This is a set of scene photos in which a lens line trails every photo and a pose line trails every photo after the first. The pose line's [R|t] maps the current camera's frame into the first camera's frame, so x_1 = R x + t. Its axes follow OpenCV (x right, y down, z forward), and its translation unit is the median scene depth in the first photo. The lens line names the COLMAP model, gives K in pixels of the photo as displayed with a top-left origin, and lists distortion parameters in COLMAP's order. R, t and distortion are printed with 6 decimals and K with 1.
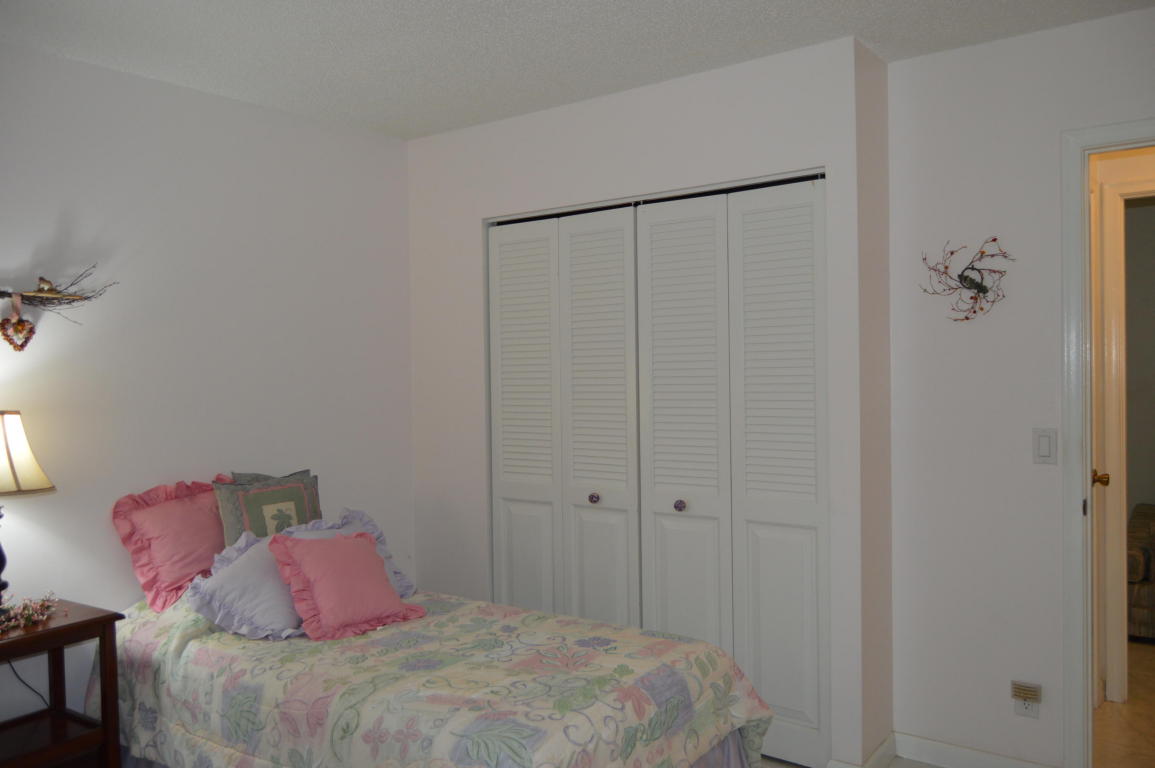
lens RADIAL K [[907.6, 0, 577.5], [0, 907.6, 384.0], [0, 0, 1]] dist [-0.013220, 0.009388]
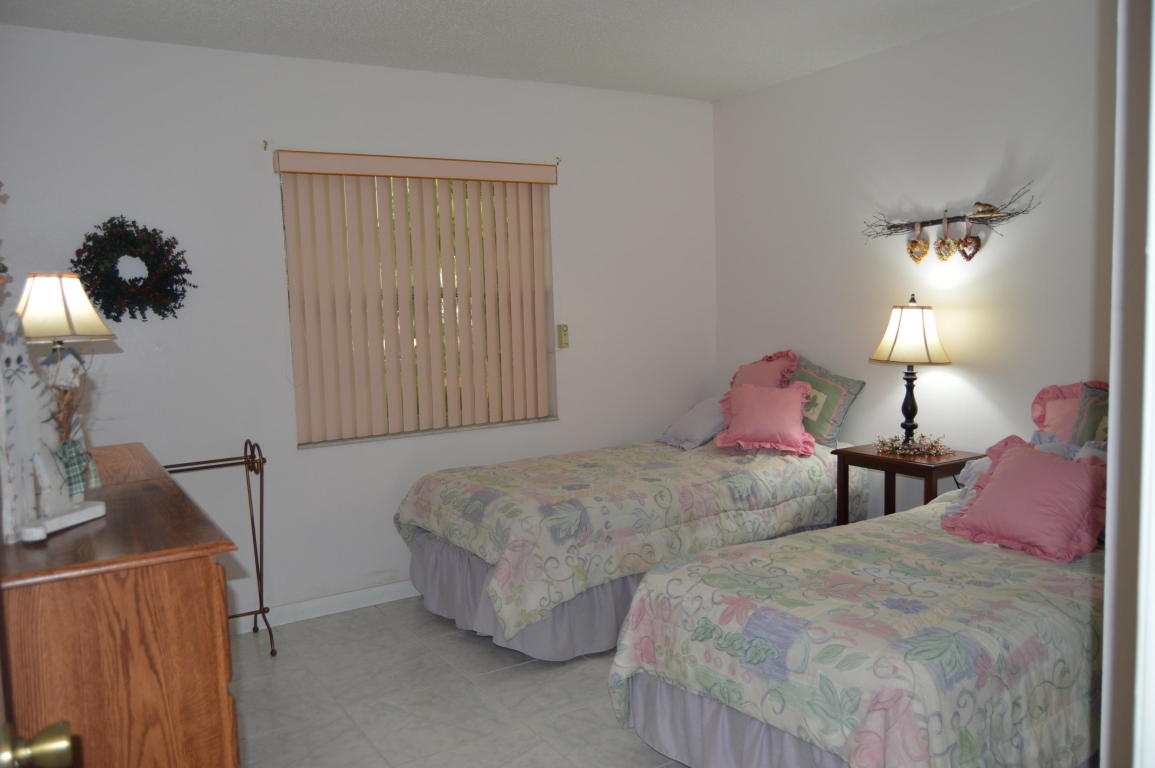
lens RADIAL K [[907.6, 0, 577.5], [0, 907.6, 384.0], [0, 0, 1]] dist [-0.013220, 0.009388]
pose [[-0.366801, 0.114388, -0.923240, 0.856167], [0.018680, 0.993117, 0.115624, -0.021816], [0.930112, 0.025165, -0.366413, 0.986296]]
